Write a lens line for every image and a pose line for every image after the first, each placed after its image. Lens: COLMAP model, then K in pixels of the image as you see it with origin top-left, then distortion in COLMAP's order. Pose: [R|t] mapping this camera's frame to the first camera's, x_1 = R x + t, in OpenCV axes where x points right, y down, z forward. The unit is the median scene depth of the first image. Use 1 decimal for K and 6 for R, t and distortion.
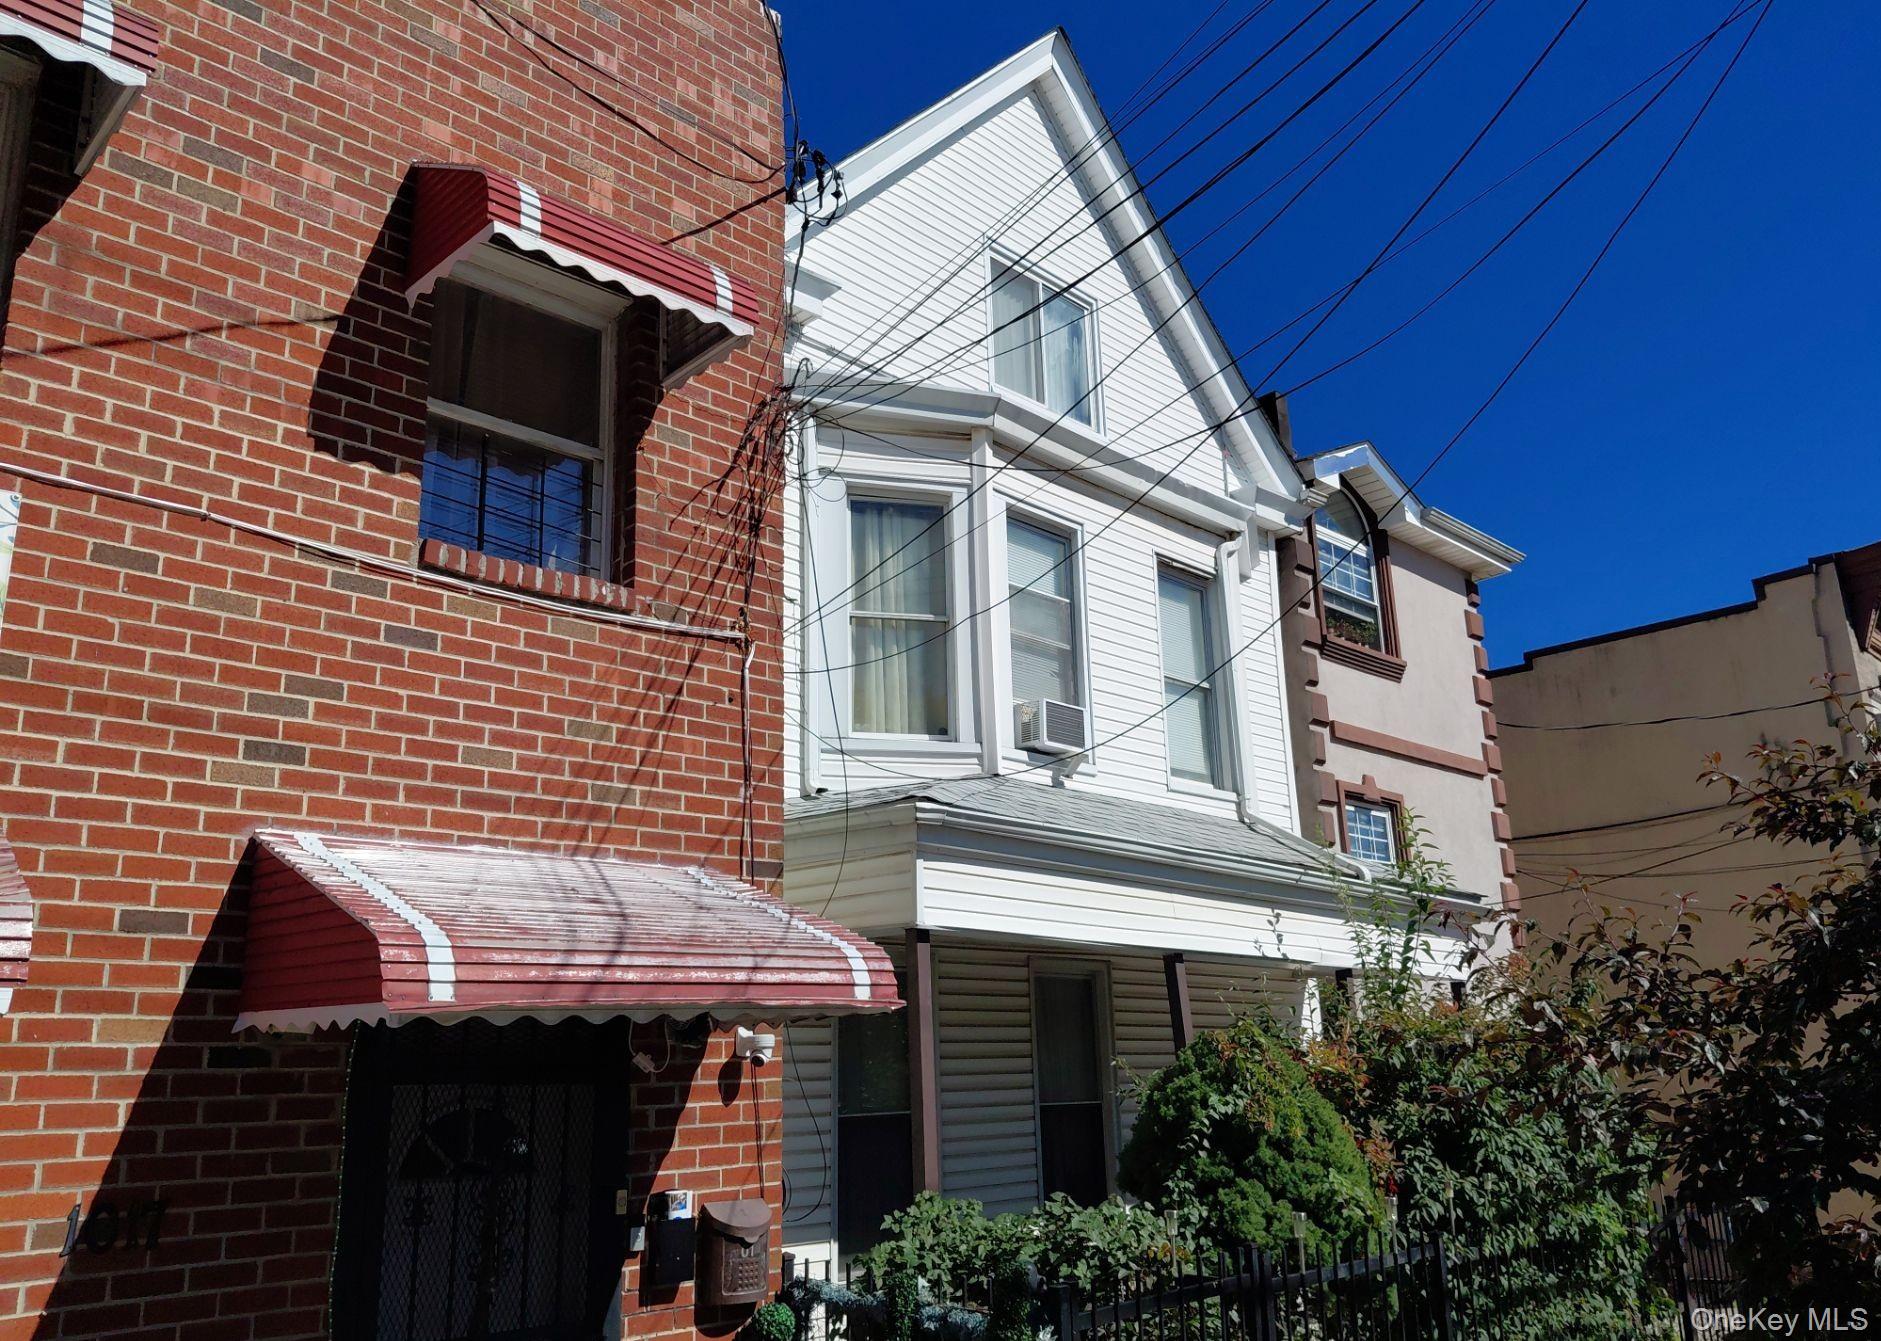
lens RADIAL K [[1396.9, 0, 1018.0], [0, 1396.9, 671.2], [0, 0, 1]] dist [0.090429, -0.120190]
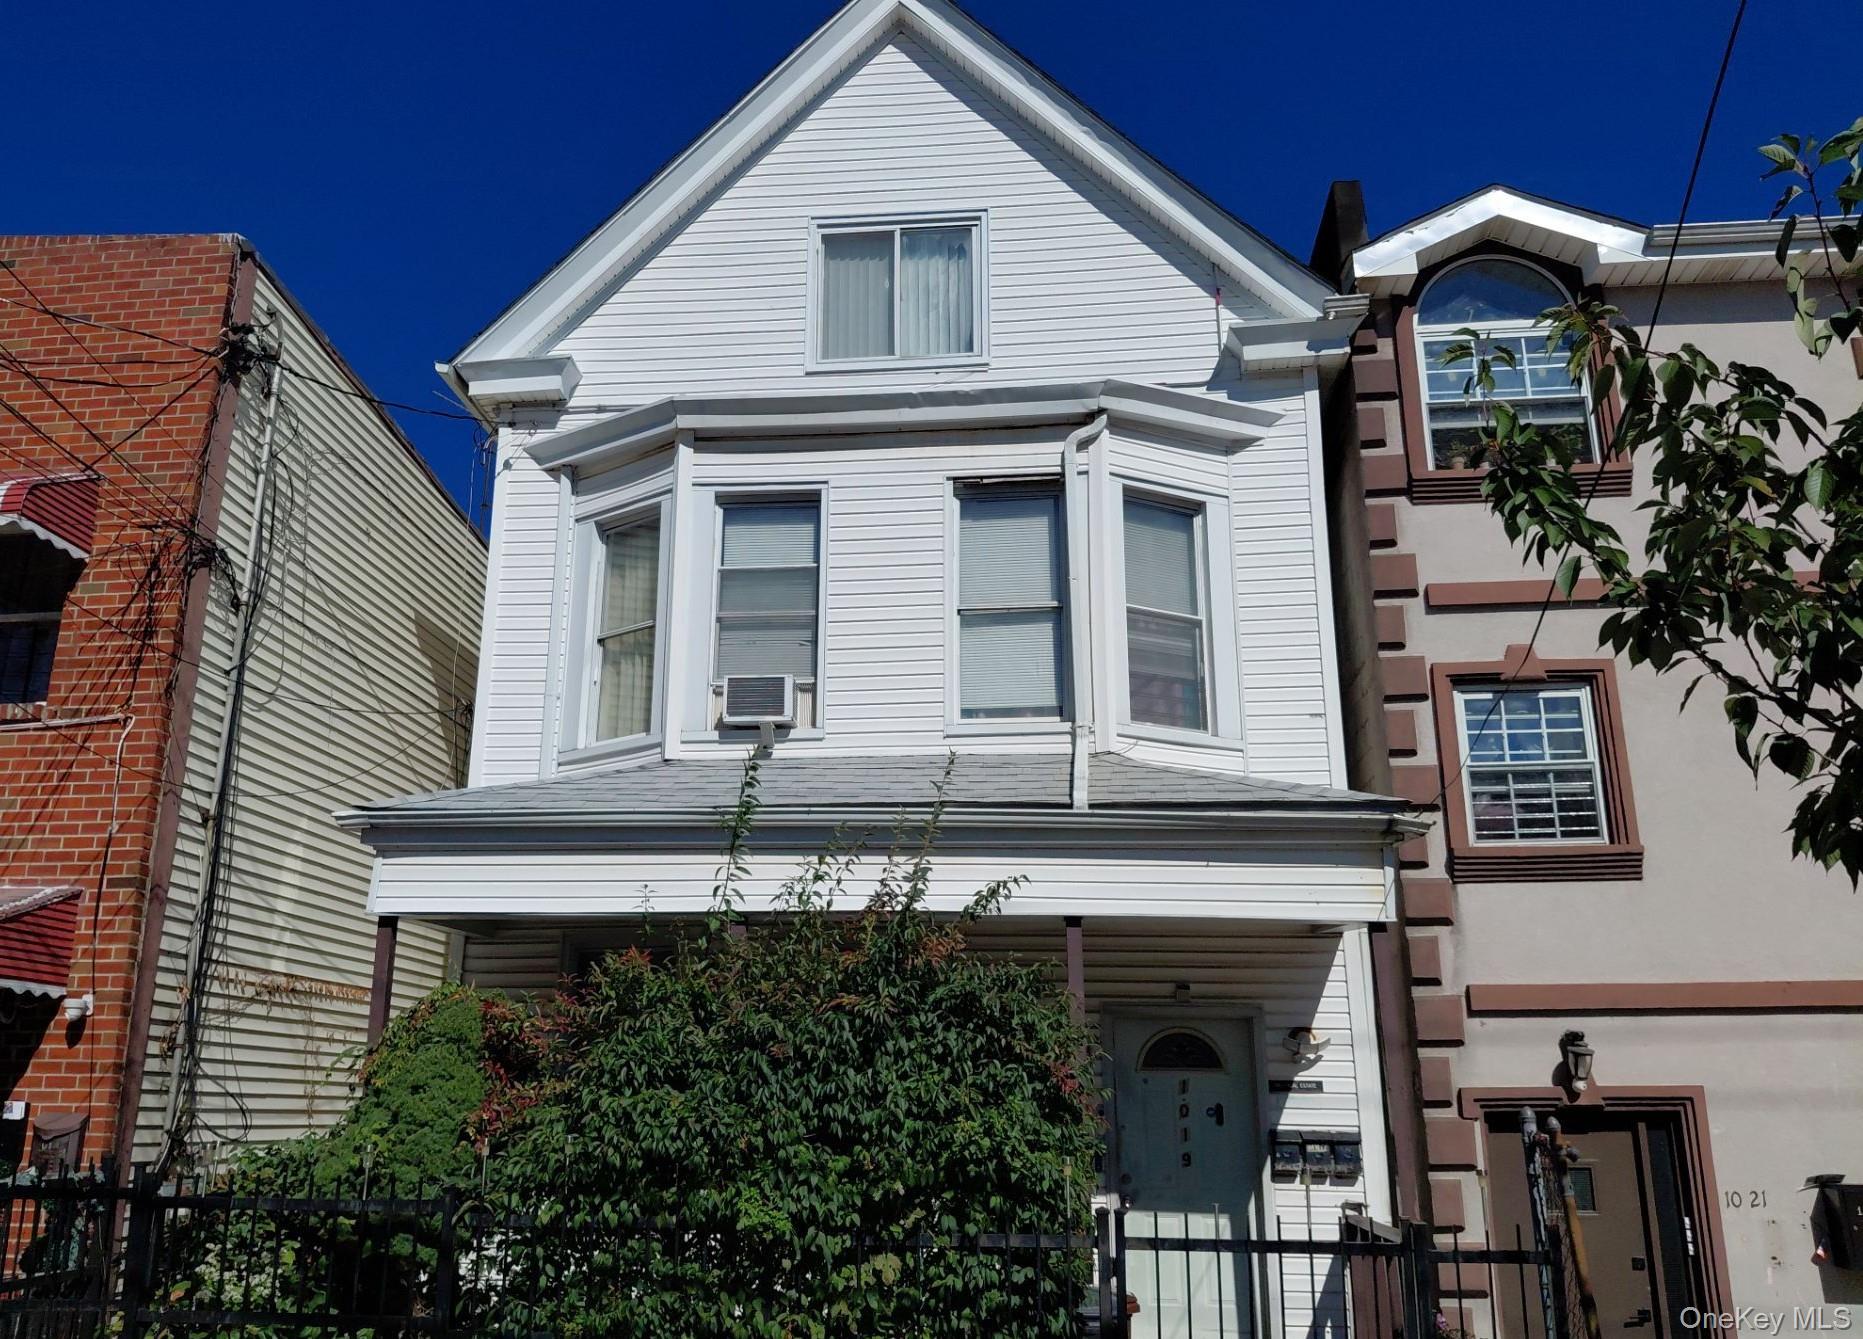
lens RADIAL K [[1463.3, 0, 931.5], [0, 1463.3, 669.5], [0, 0, 1]] dist [0.055596, -0.121022]
pose [[0.629601, -0.197887, -0.751295, 1.463238], [0.195963, 0.976200, -0.092906, 0.230198], [0.751799, -0.088732, 0.653395, 0.683142]]
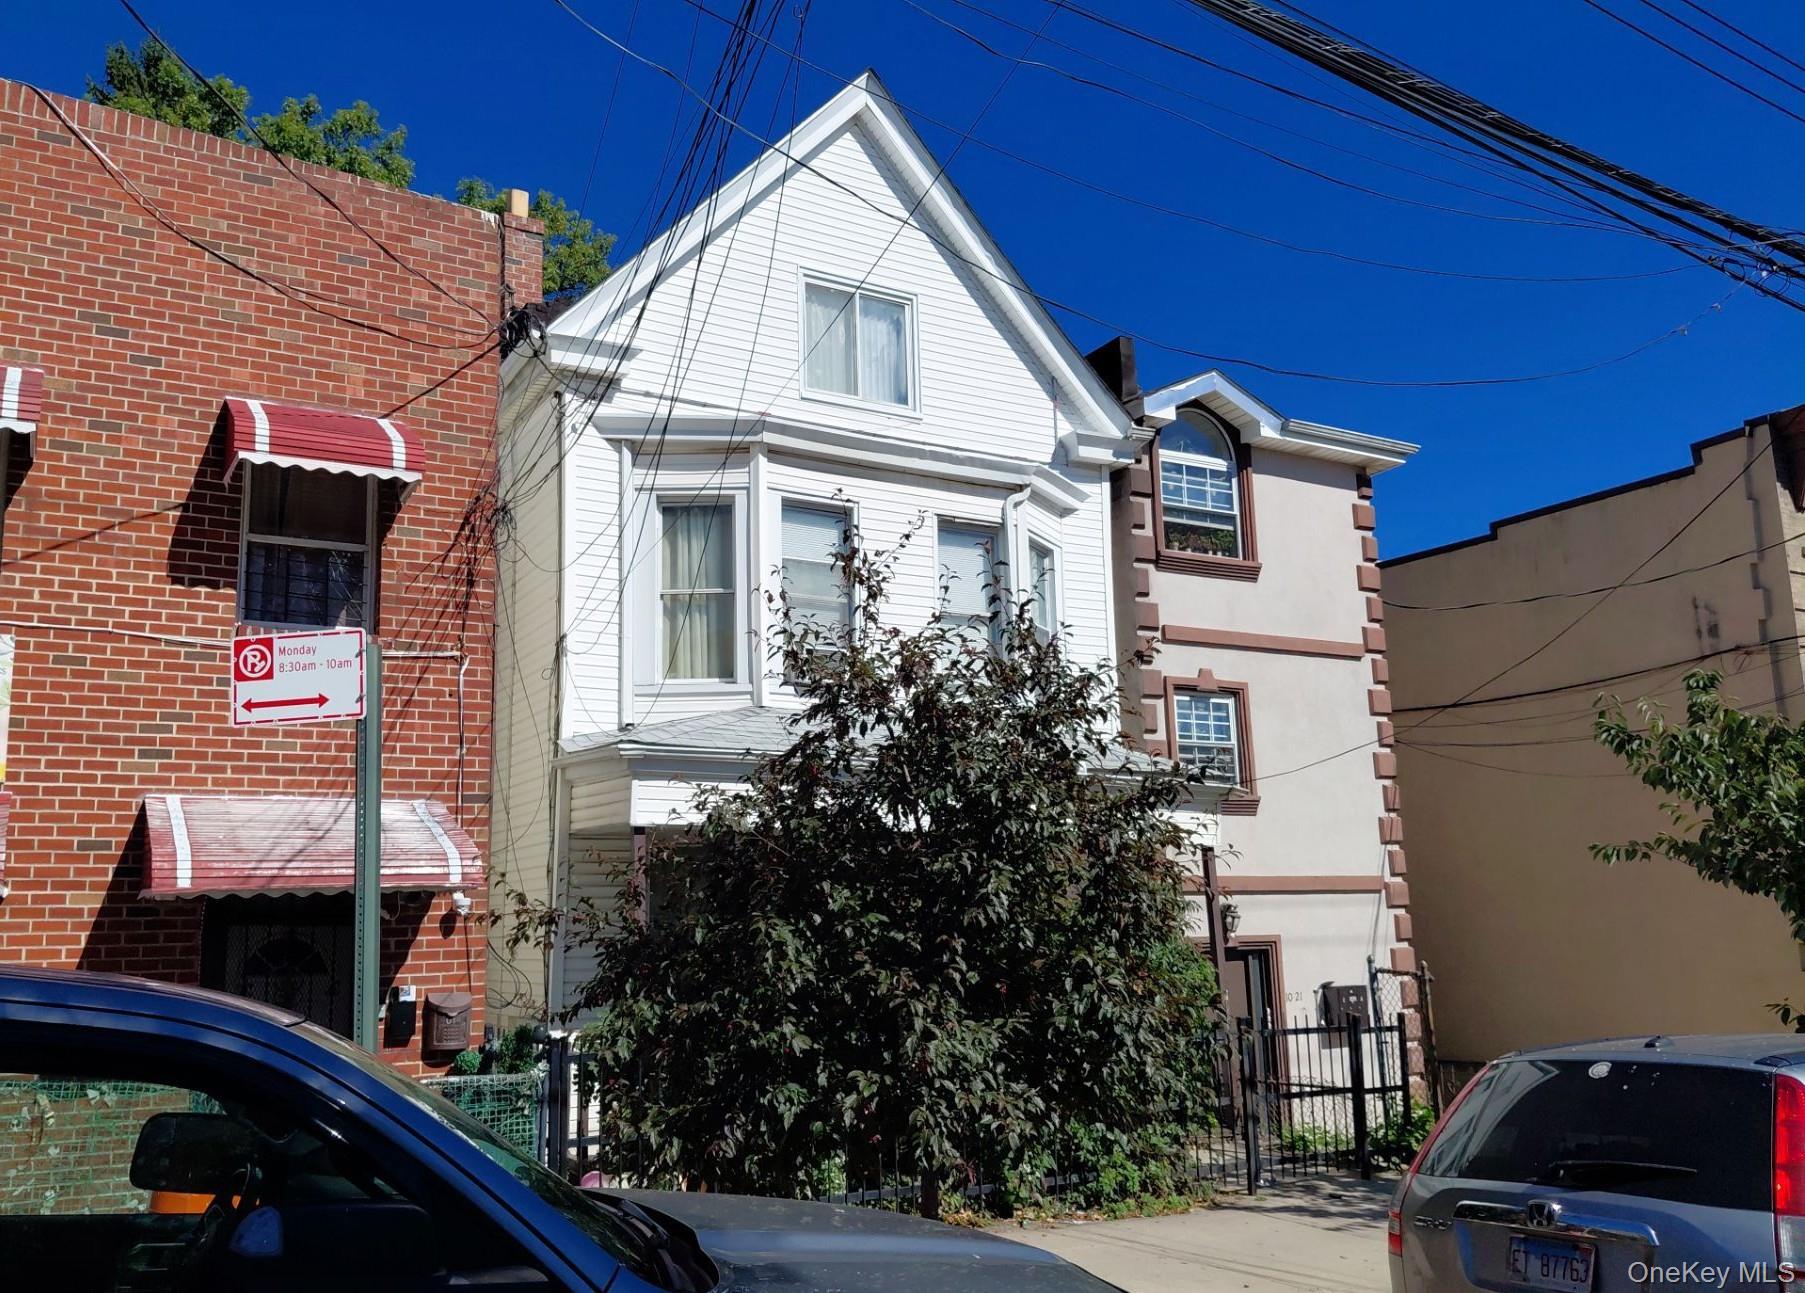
lens RADIAL K [[1420.3, 0, 902.5], [0, 1420.3, 646.5], [0, 0, 1]] dist [0.114424, -0.176722]
pose [[0.963650, -0.041210, -0.263972, 0.756476], [0.066120, 0.994083, 0.086184, -0.147327], [0.258858, -0.100505, 0.960672, -0.462230]]
